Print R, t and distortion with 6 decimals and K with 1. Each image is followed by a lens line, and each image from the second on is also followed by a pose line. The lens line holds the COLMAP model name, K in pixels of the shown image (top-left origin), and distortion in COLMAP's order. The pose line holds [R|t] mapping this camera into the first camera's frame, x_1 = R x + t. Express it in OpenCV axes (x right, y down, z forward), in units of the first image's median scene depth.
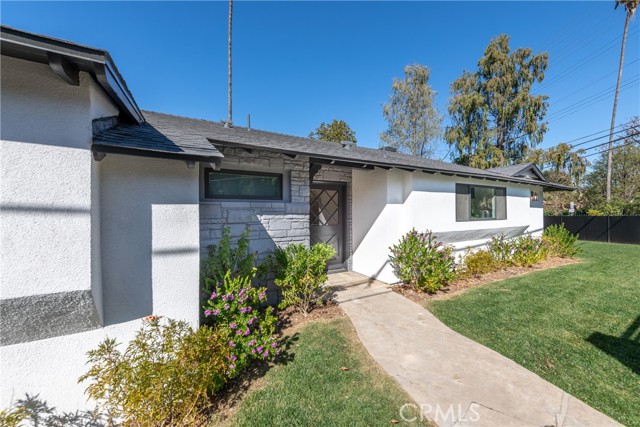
lens RADIAL K [[250.7, 0, 318.7], [0, 250.7, 207.8], [0, 0, 1]] dist [0.010545, -0.001597]
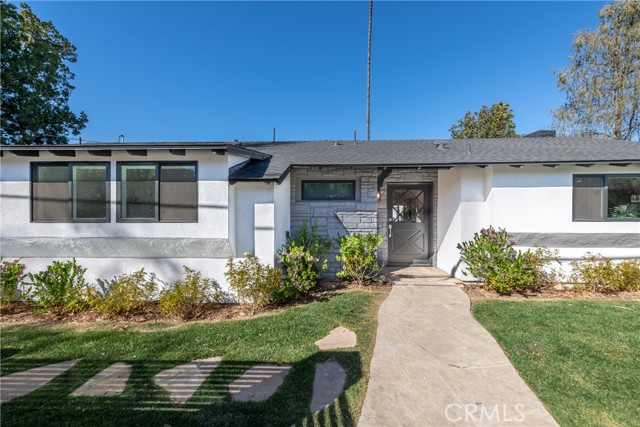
lens RADIAL K [[250.7, 0, 322.1], [0, 250.7, 213.7], [0, 0, 1]] dist [0.010545, -0.001597]
pose [[0.839236, 0.004278, -0.543750, 0.364528], [0.005060, 0.999864, 0.015677, 0.014742], [0.543743, -0.015909, 0.839101, -0.163768]]
